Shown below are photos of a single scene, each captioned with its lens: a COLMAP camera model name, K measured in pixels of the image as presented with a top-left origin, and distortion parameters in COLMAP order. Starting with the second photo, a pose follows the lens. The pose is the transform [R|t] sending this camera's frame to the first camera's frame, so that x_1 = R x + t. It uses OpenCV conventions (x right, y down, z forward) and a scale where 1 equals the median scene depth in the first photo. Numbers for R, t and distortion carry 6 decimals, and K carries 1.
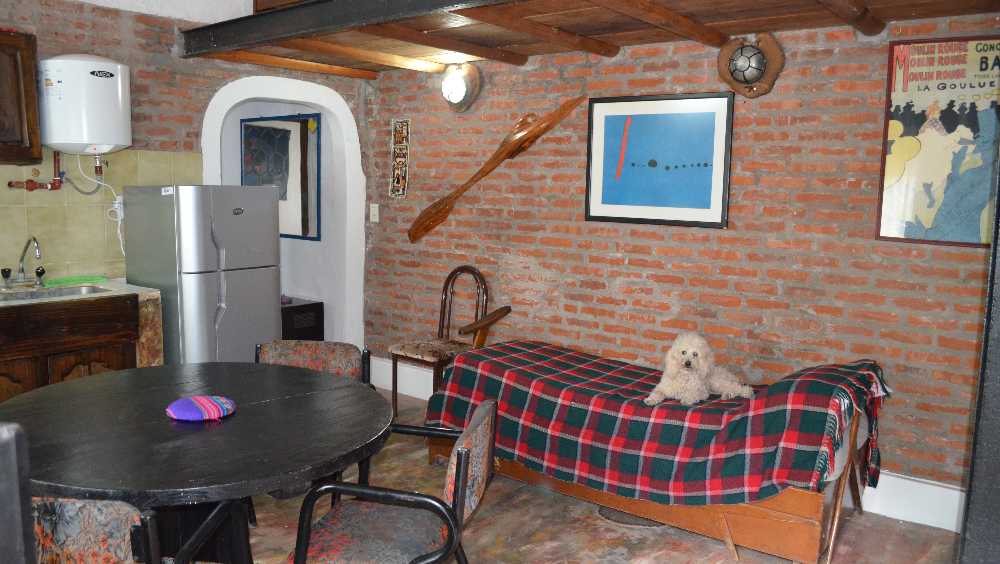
lens RADIAL K [[786.3, 0, 494.3], [0, 786.3, 283.2], [0, 0, 1]] dist [-0.077339, 0.007100]
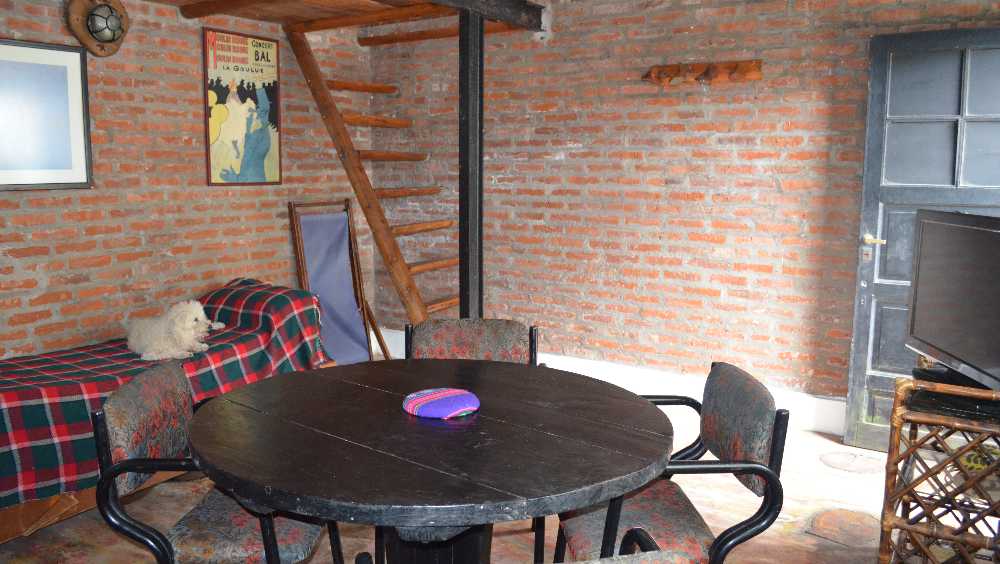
lens RADIAL K [[786.3, 0, 494.3], [0, 786.3, 283.2], [0, 0, 1]] dist [-0.077339, 0.007100]
pose [[-0.118504, -0.173406, 0.977695, -0.761669], [0.115851, 0.975494, 0.187058, -0.078642], [-0.986172, 0.135435, -0.095511, 0.635620]]
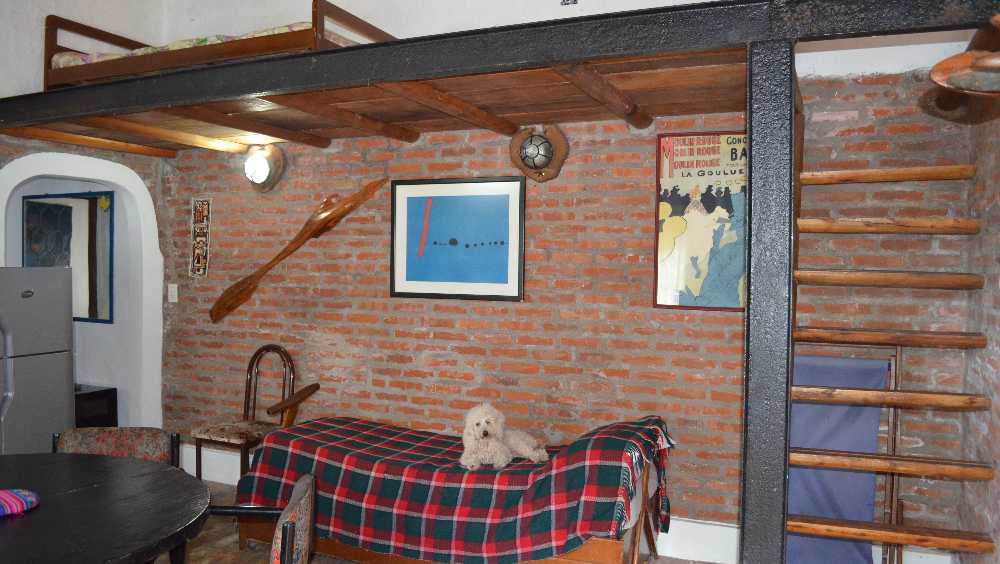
lens RADIAL K [[786.3, 0, 494.3], [0, 786.3, 283.2], [0, 0, 1]] dist [-0.077339, 0.007100]
pose [[0.967192, -0.016449, 0.253513, -0.016674], [0.040726, 0.995035, -0.090816, 0.002144], [-0.250761, 0.098161, 0.963059, -0.039469]]
